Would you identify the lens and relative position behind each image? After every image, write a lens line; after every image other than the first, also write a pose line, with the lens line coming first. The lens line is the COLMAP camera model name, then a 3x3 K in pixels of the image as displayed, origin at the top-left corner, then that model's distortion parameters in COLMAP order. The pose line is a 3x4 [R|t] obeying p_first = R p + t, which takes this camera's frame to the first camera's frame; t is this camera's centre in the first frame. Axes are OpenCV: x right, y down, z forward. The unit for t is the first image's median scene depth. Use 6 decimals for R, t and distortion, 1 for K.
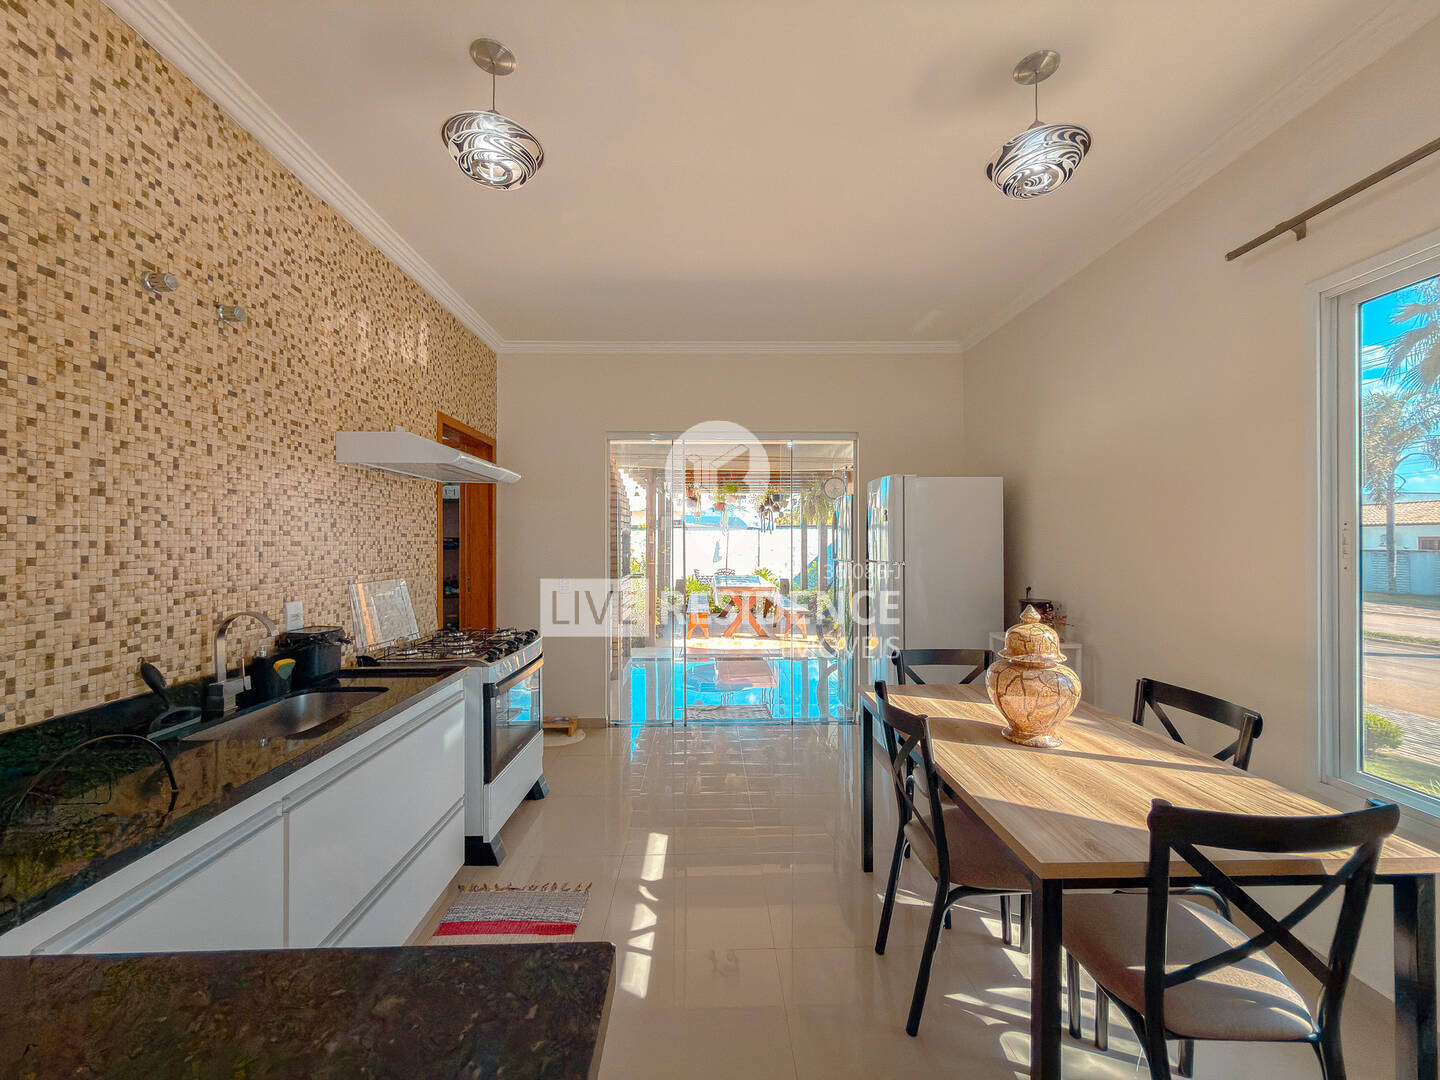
lens RADIAL K [[575.5, 0, 720.0], [0, 575.5, 540.0], [0, 0, 1]] dist [-0.001407, 0.000417]
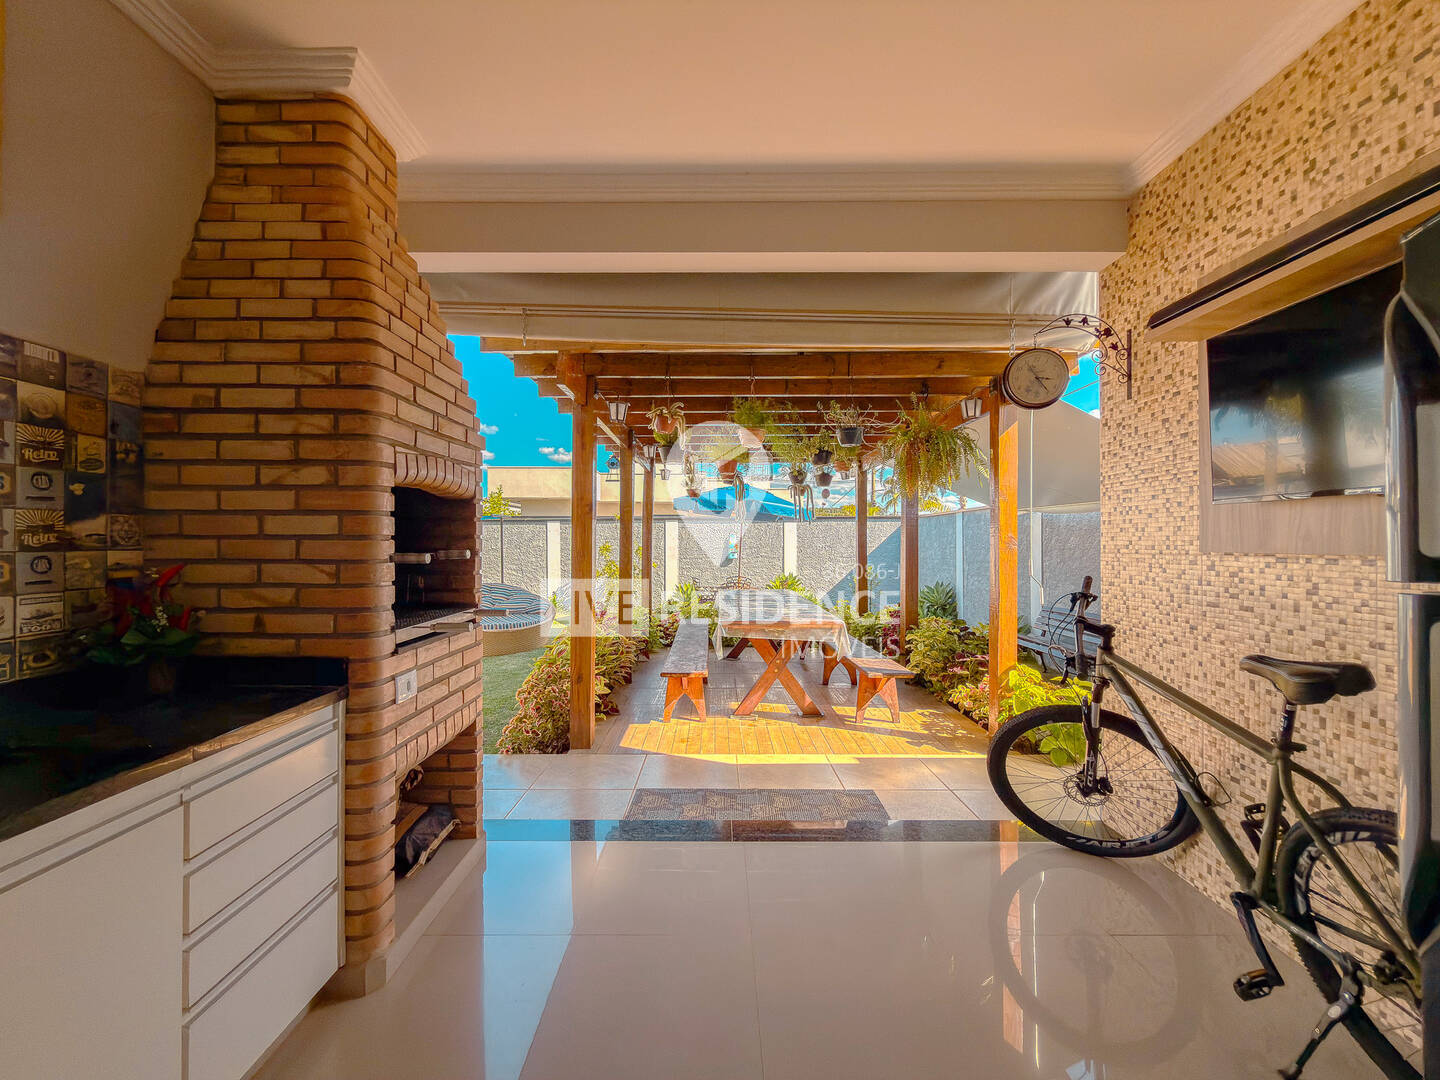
lens RADIAL K [[574.2, 0, 698.8], [0, 574.2, 587.3], [0, 0, 1]] dist [-0.000152, 0.000090]
pose [[-0.996777, -0.059938, 0.053329, 0.027369], [-0.055503, 0.995161, 0.081075, -0.056190], [-0.057931, 0.077854, -0.995280, 2.065269]]
